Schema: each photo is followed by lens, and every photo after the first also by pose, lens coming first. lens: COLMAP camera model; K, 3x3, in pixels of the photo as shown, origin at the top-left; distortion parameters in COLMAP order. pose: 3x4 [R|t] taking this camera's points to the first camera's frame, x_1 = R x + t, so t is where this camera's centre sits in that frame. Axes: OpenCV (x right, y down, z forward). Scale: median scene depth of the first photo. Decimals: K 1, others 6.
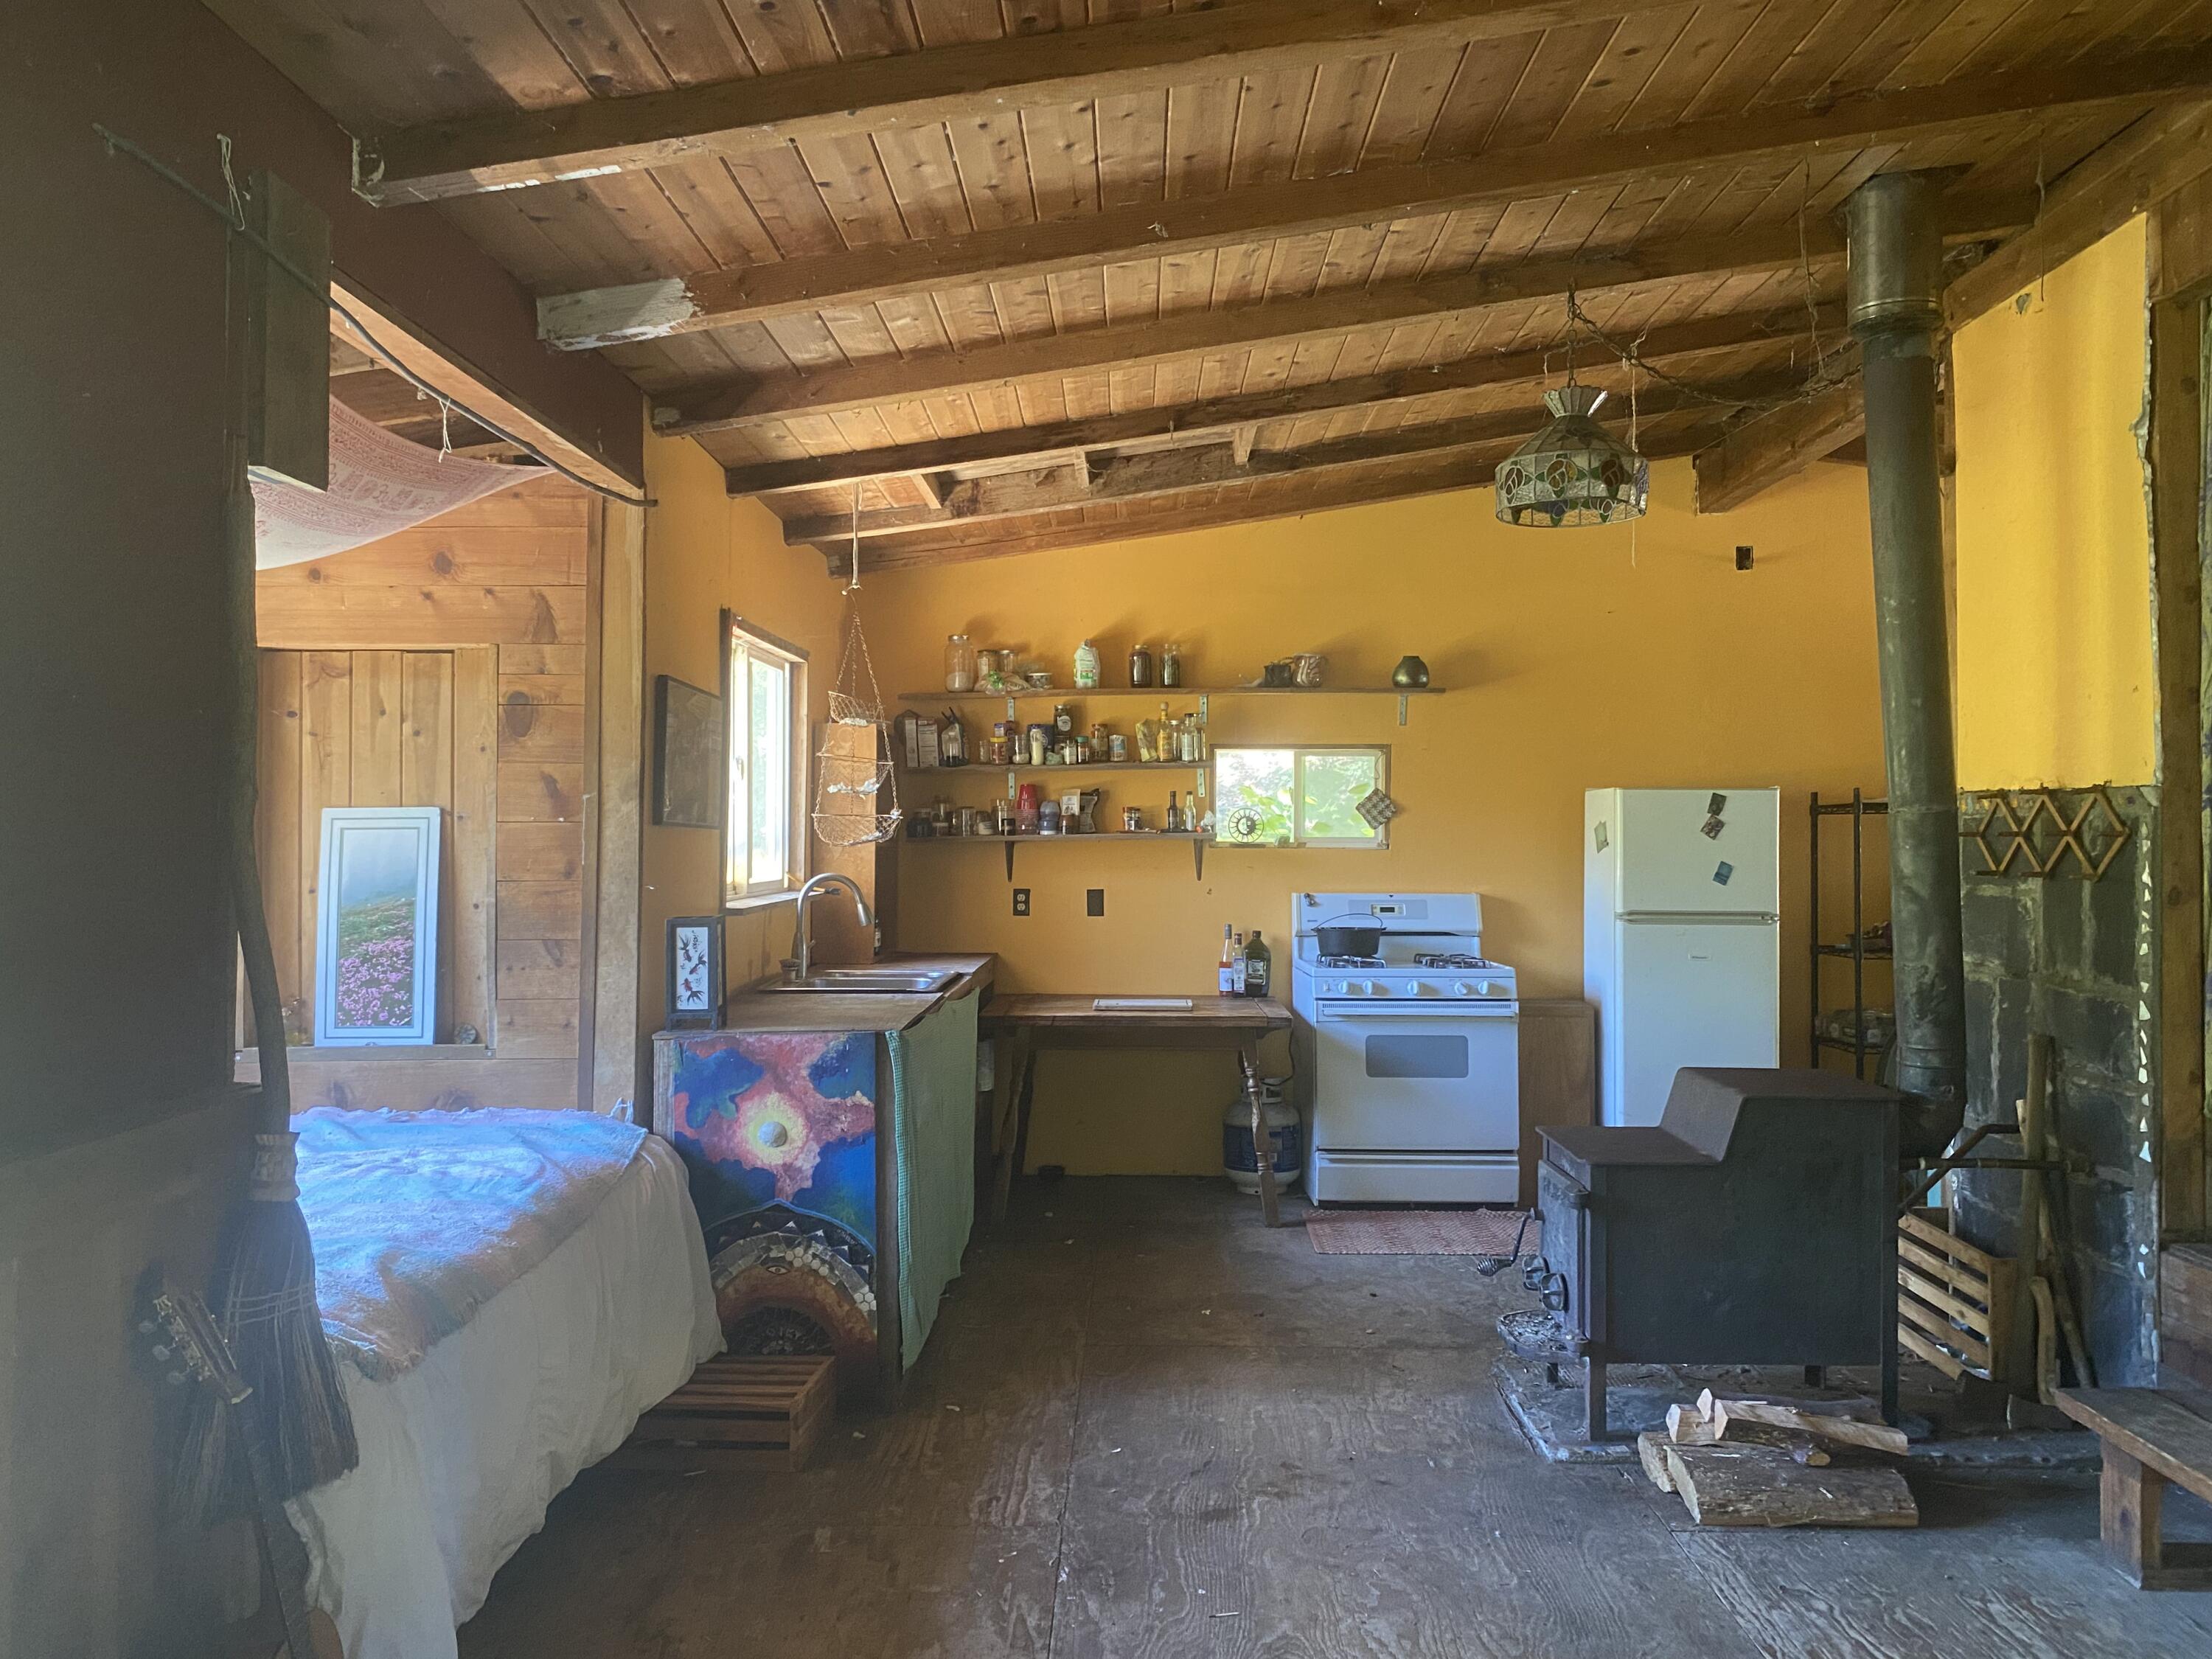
lens RADIAL K [[1683.6, 0, 1106.0], [0, 1683.6, 829.5], [0, 0, 1]] dist [0.008741, -0.038751]
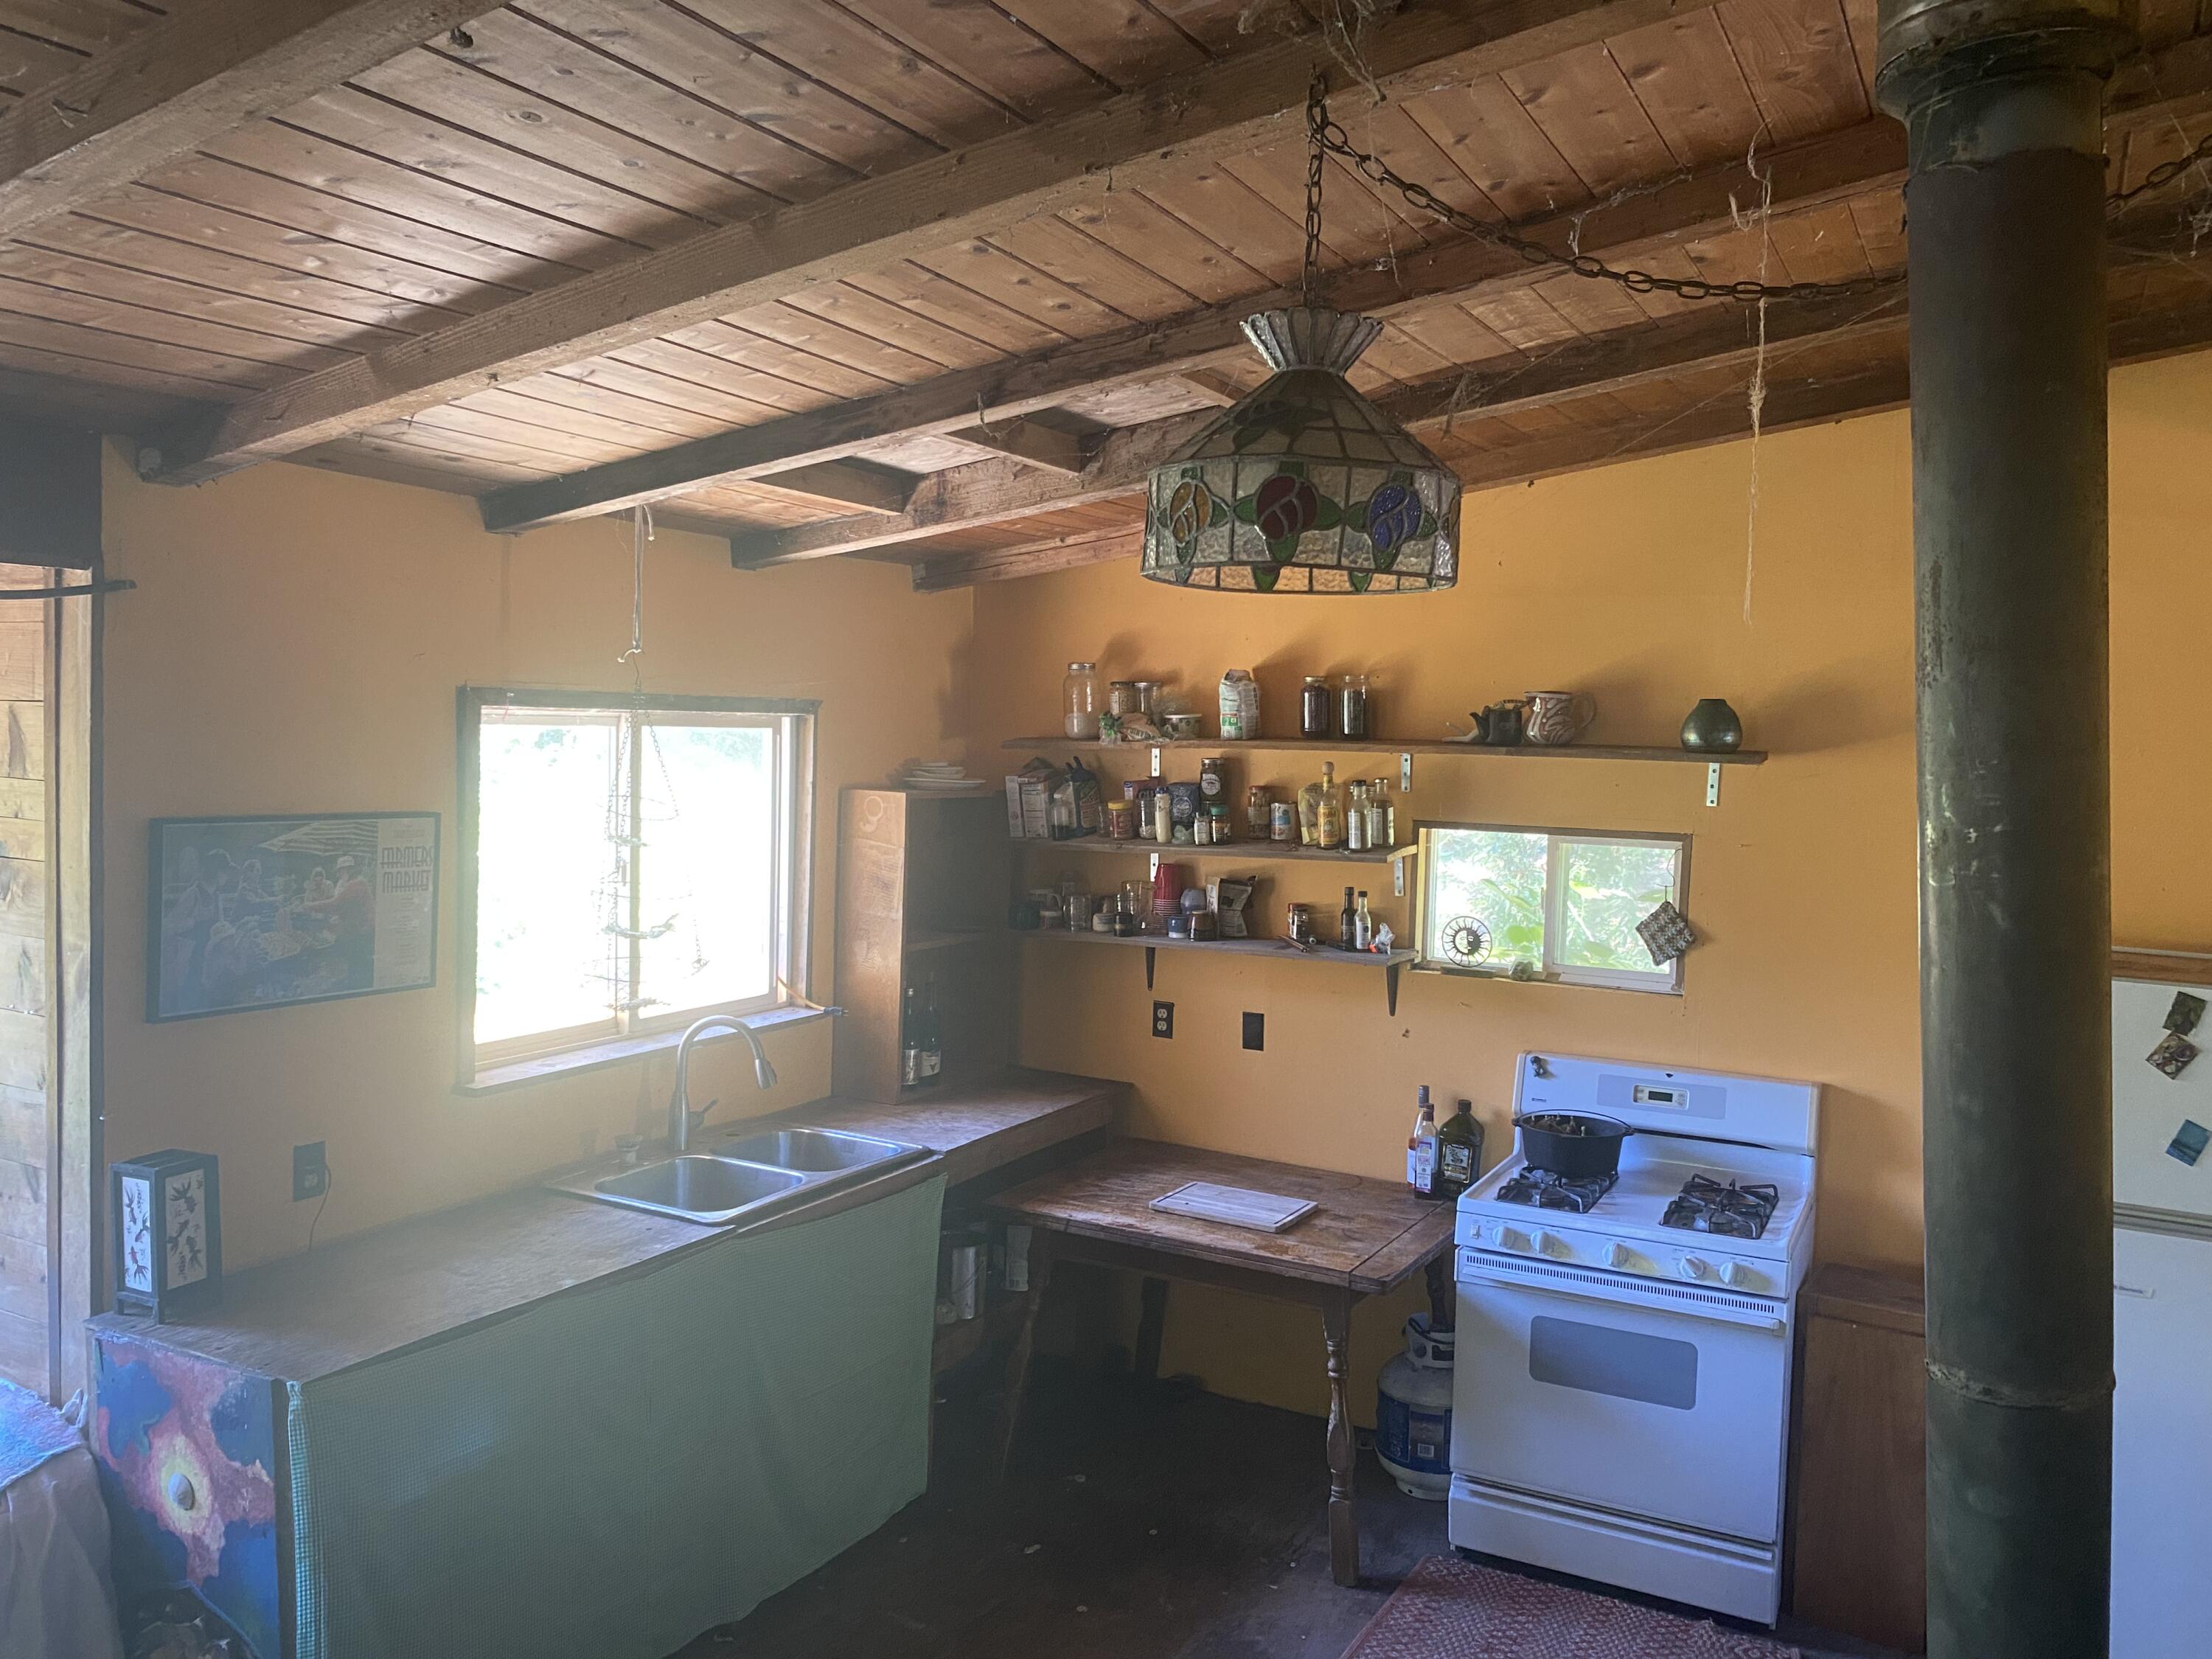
lens RADIAL K [[1683.6, 0, 1106.0], [0, 1683.6, 829.5], [0, 0, 1]] dist [0.008741, -0.038751]
pose [[0.884949, 0.051831, -0.462795, 0.274307], [-0.024339, 0.997576, 0.065182, -0.090801], [0.465051, -0.046419, 0.884066, 0.343454]]
